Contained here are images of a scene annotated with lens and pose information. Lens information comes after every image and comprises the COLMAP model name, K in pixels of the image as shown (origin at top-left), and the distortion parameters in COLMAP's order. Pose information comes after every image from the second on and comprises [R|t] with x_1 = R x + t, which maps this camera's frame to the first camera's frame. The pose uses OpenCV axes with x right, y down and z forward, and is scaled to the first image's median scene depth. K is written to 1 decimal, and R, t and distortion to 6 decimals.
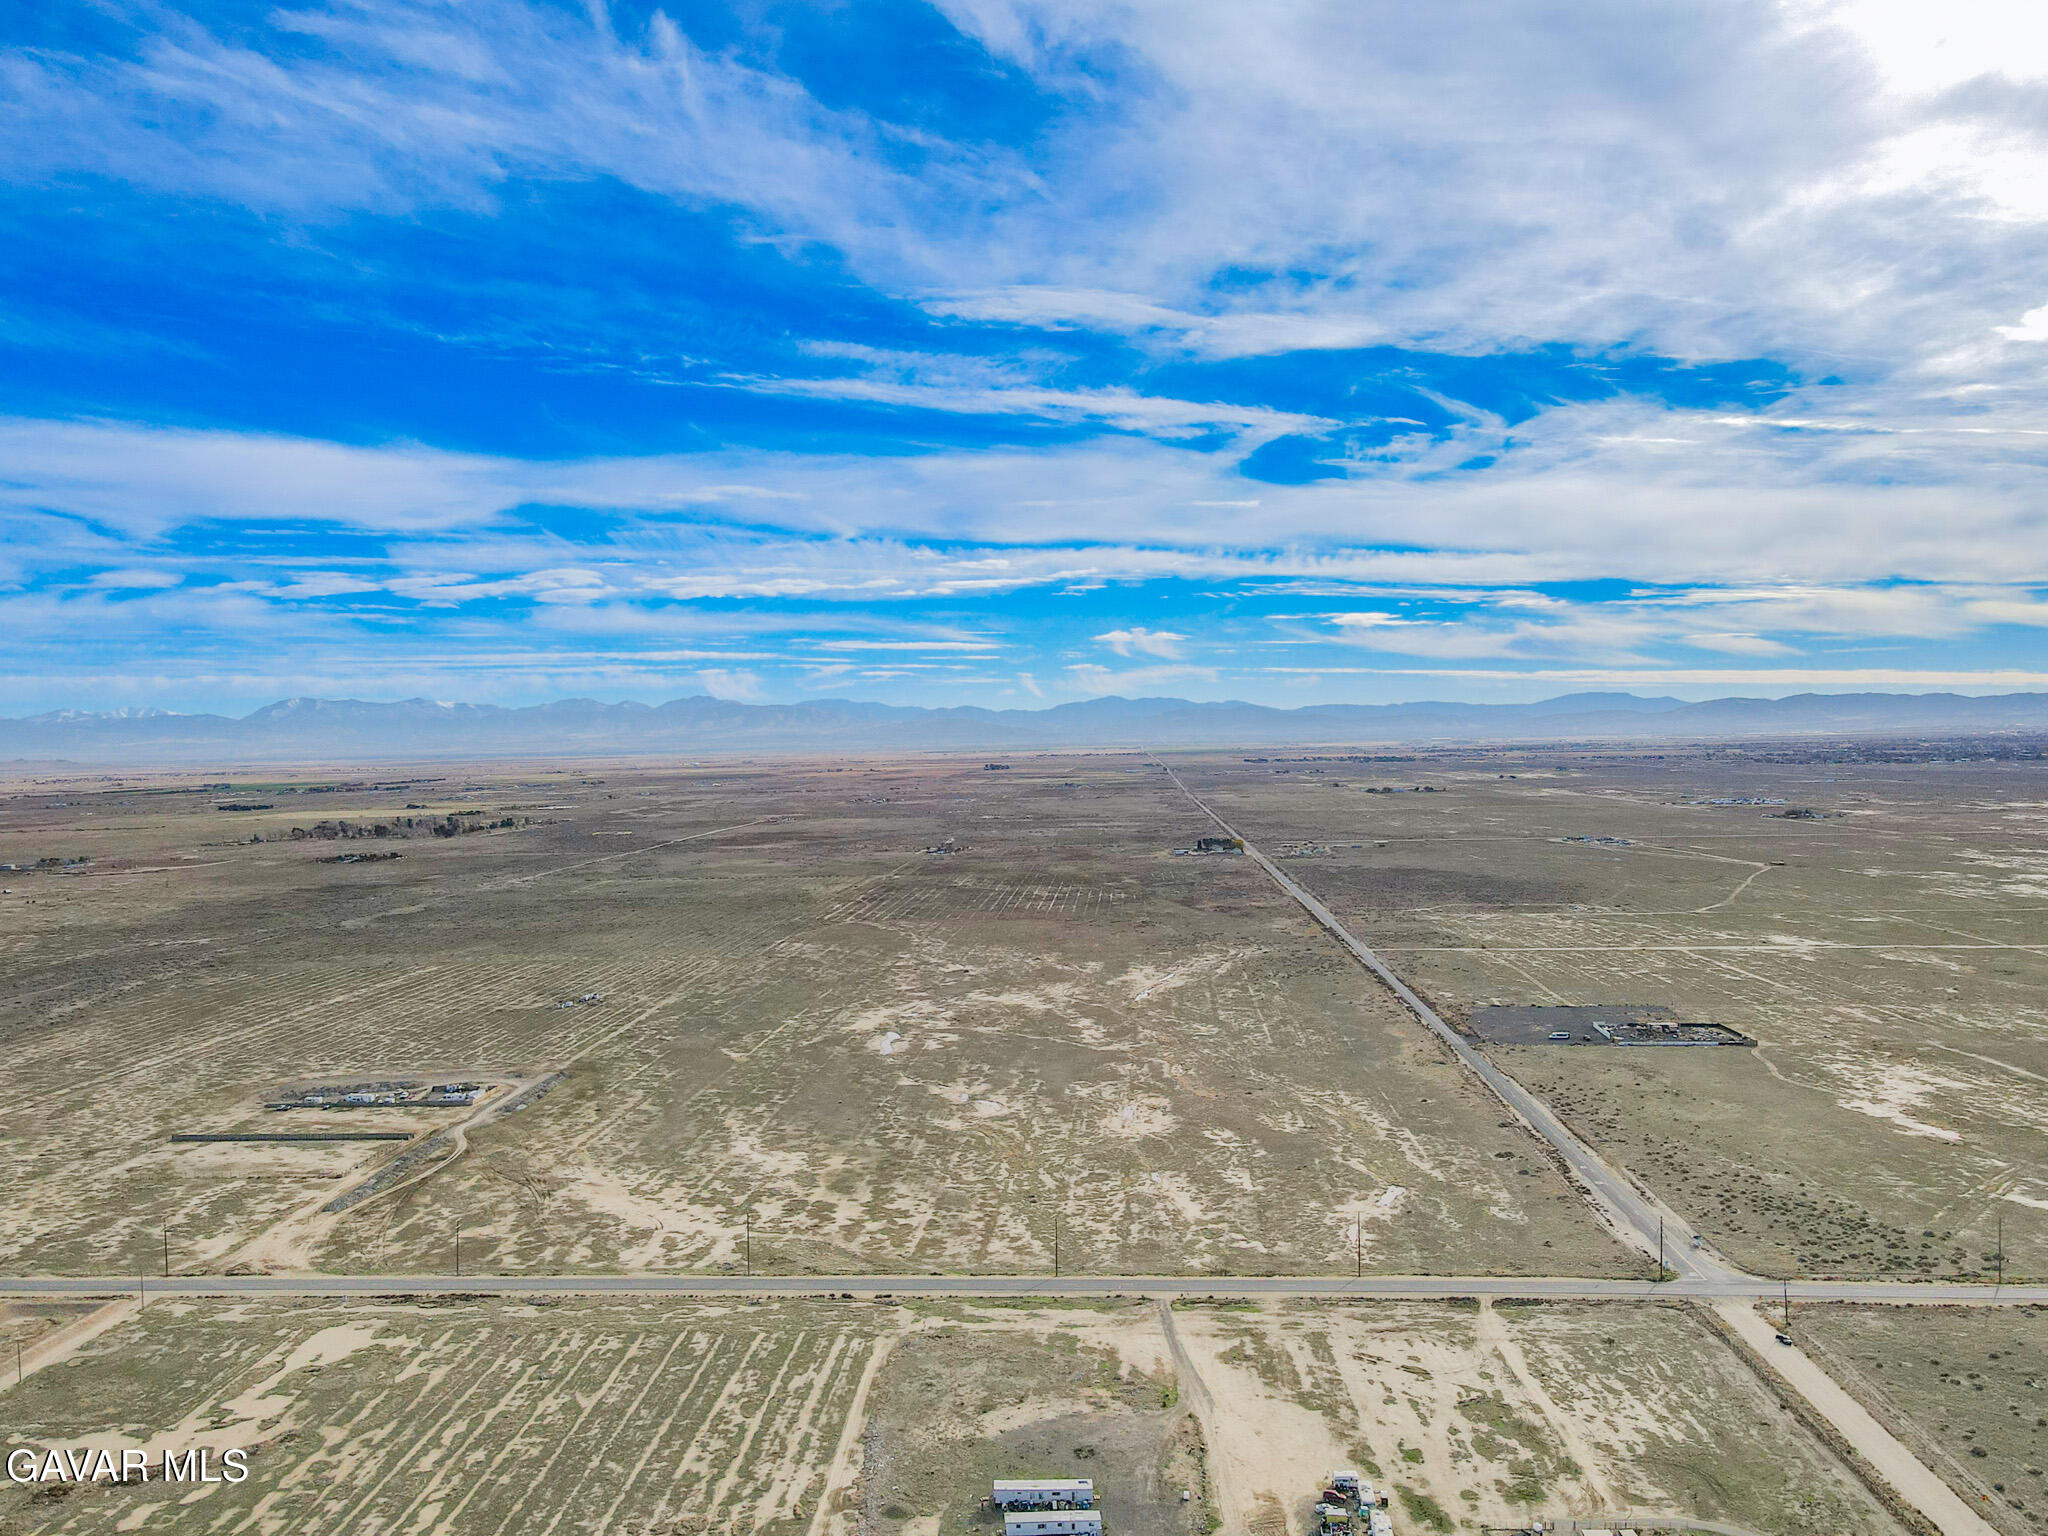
lens RADIAL K [[1517.6, 0, 1024.0], [0, 1517.6, 768.0], [0, 0, 1]] dist [0.014171, 0.009914]
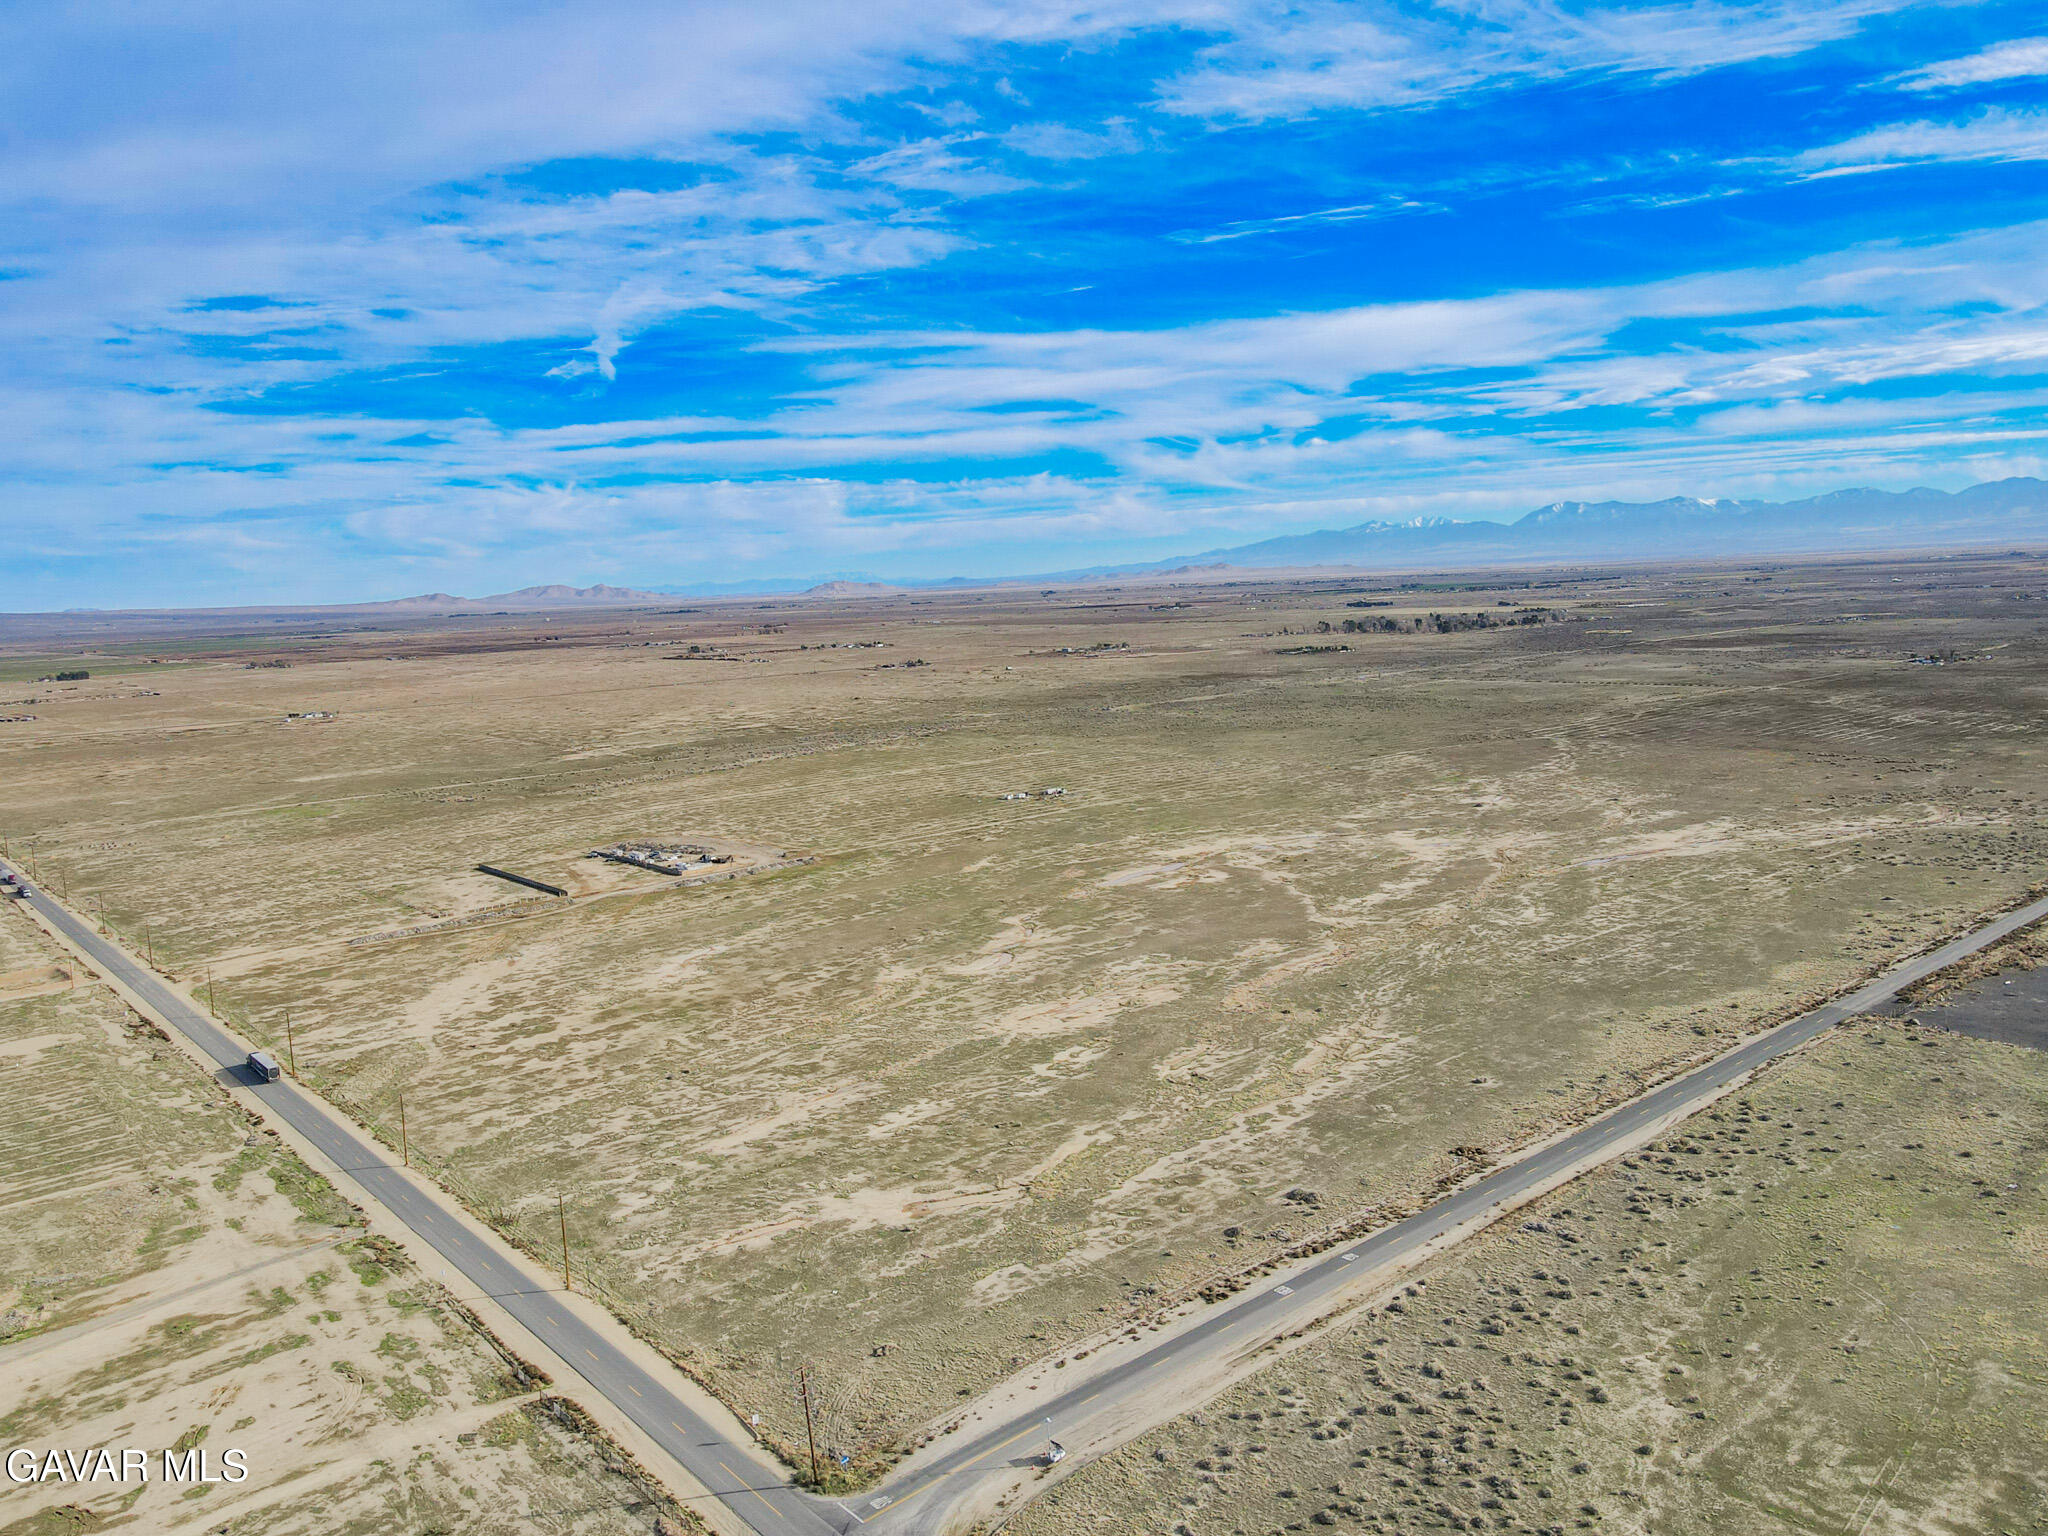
lens RADIAL K [[1493.8, 0, 1024.0], [0, 1493.8, 768.0], [0, 0, 1]] dist [0.003329, 0.024497]
pose [[0.702157, 0.081289, -0.707366, 0.645725], [0.013096, 0.991819, 0.126977, 0.028899], [0.711901, -0.098421, 0.695349, 0.585685]]
